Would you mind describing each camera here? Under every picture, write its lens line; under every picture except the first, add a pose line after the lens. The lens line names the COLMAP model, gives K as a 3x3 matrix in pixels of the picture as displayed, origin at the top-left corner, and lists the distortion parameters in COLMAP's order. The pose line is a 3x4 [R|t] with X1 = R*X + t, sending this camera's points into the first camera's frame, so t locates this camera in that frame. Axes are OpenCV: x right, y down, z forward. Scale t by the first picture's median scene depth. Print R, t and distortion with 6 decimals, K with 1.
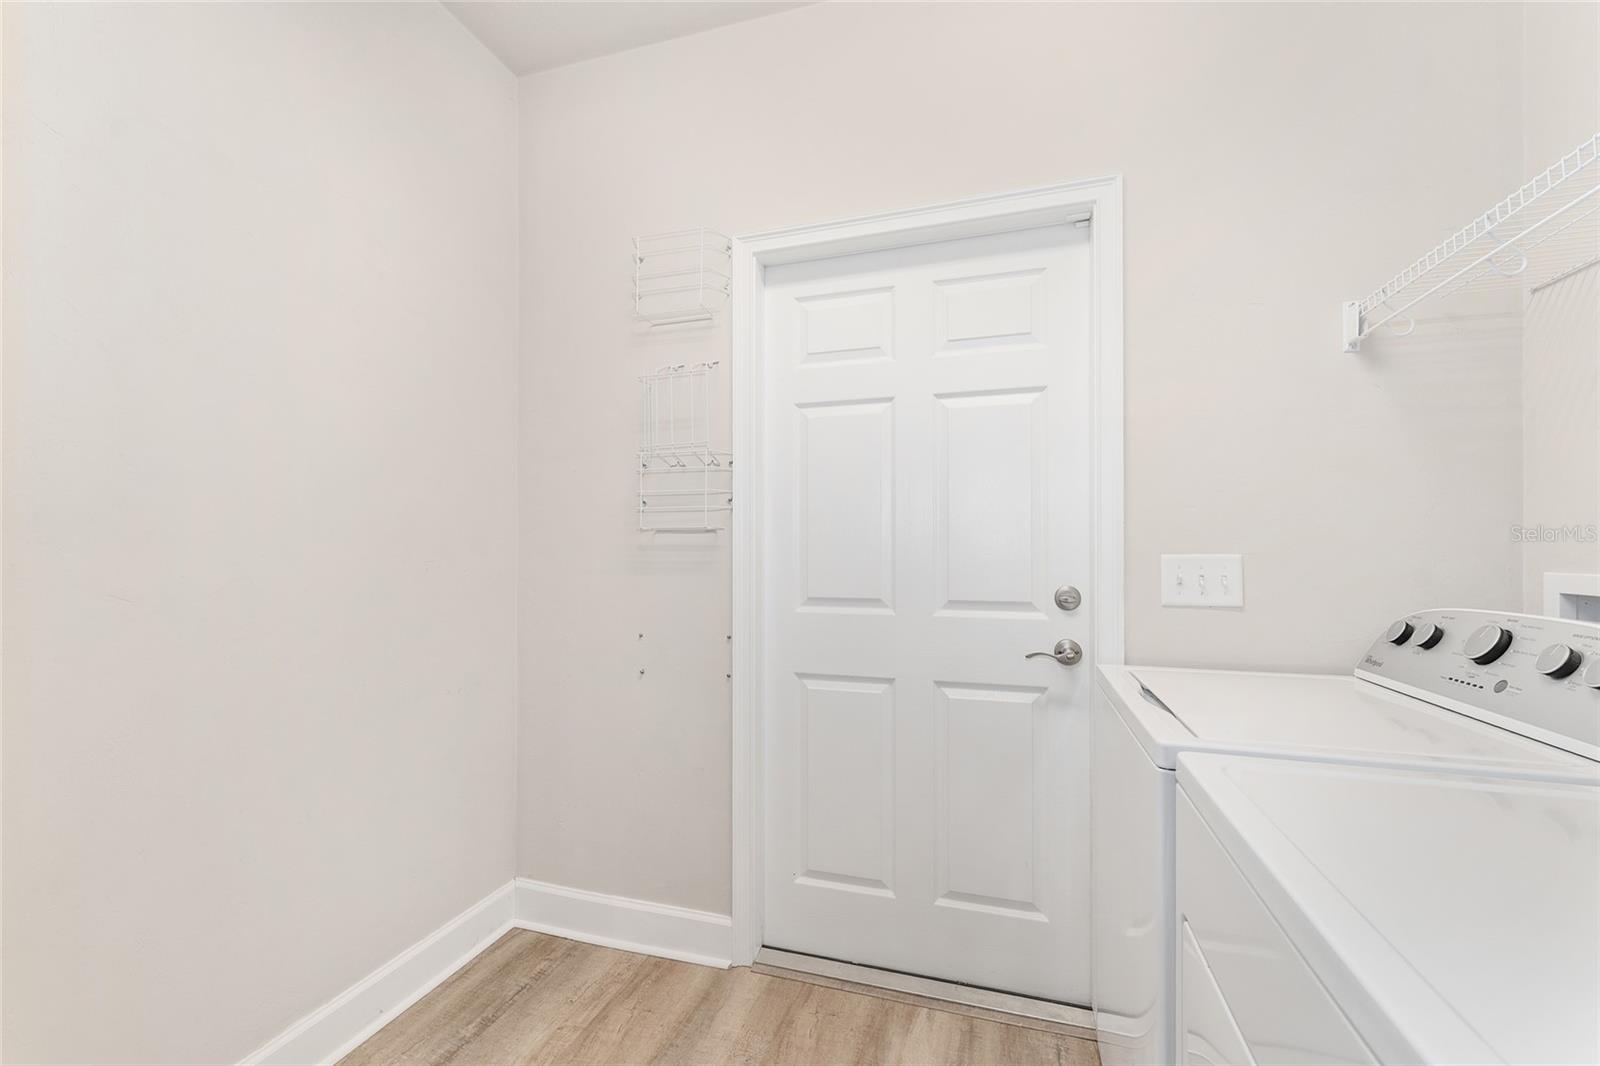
lens RADIAL K [[637.0, 0, 799.8], [0, 637.0, 541.7], [0, 0, 1]] dist [0.000414, -0.000369]
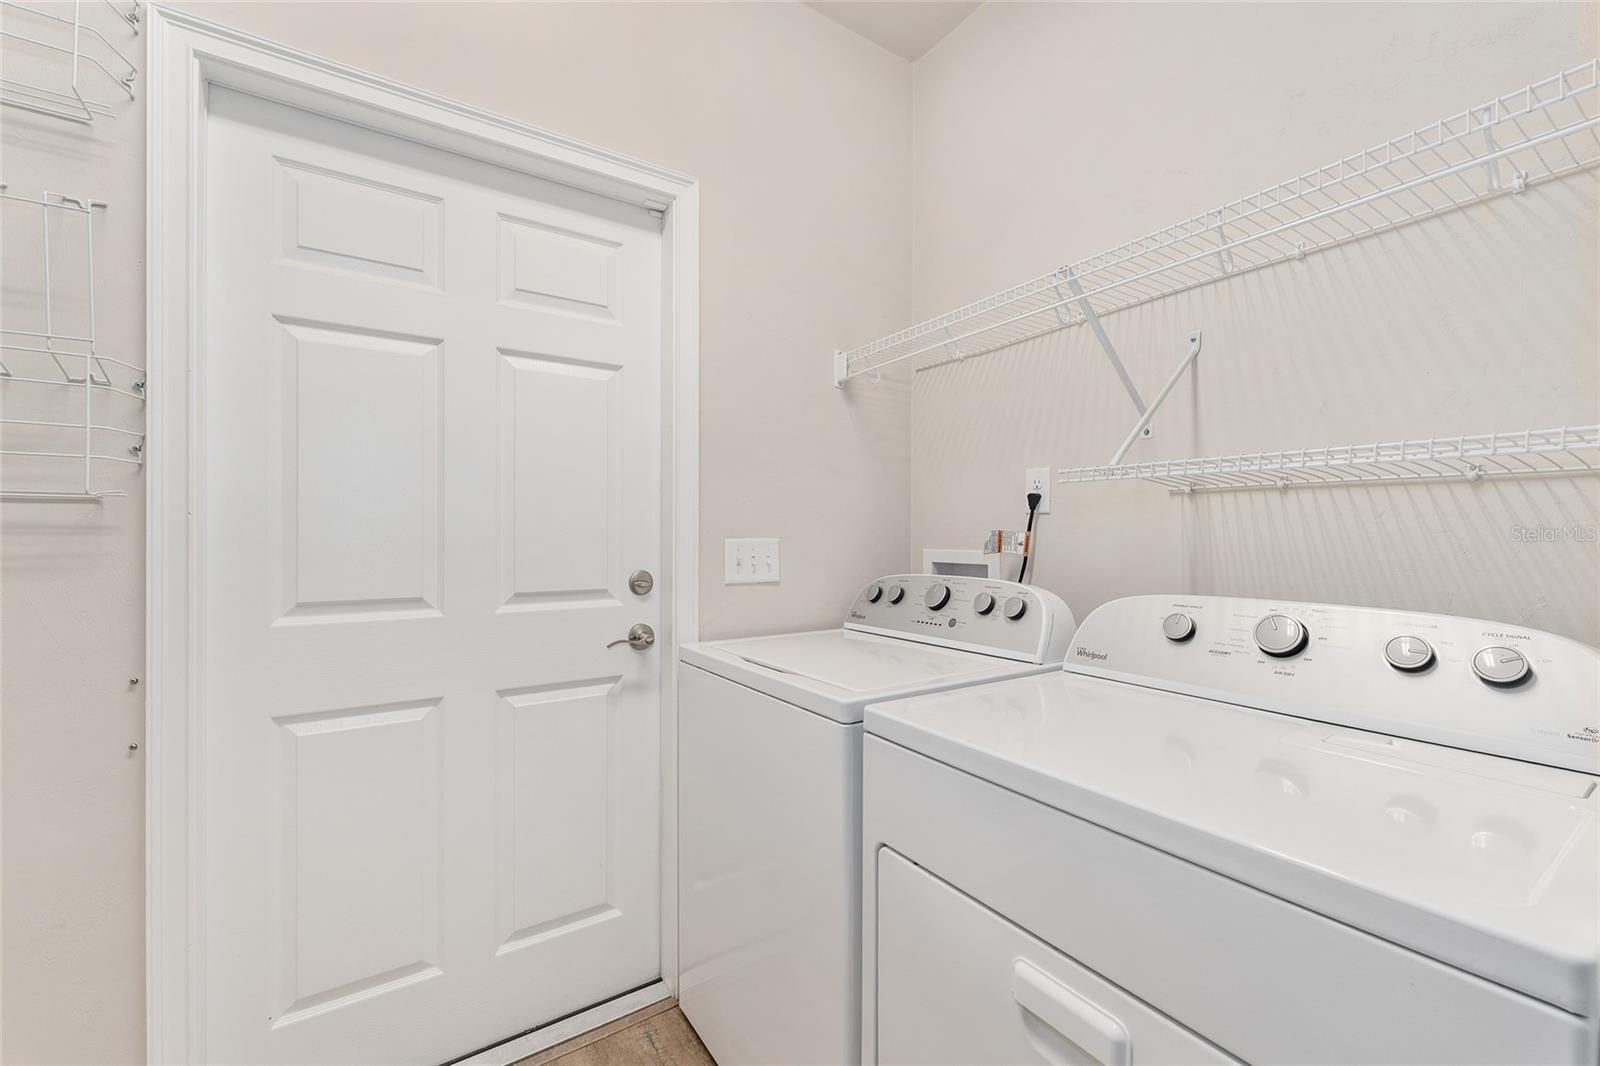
lens RADIAL K [[641.1, 0, 802.8], [0, 641.1, 531.9], [0, 0, 1]] dist [0.001593, -0.000747]
pose [[0.637333, 0.004943, 0.770573, -0.195068], [-0.011768, 0.999925, 0.003319, 0.002396], [-0.770499, -0.011184, 0.637343, 0.164242]]
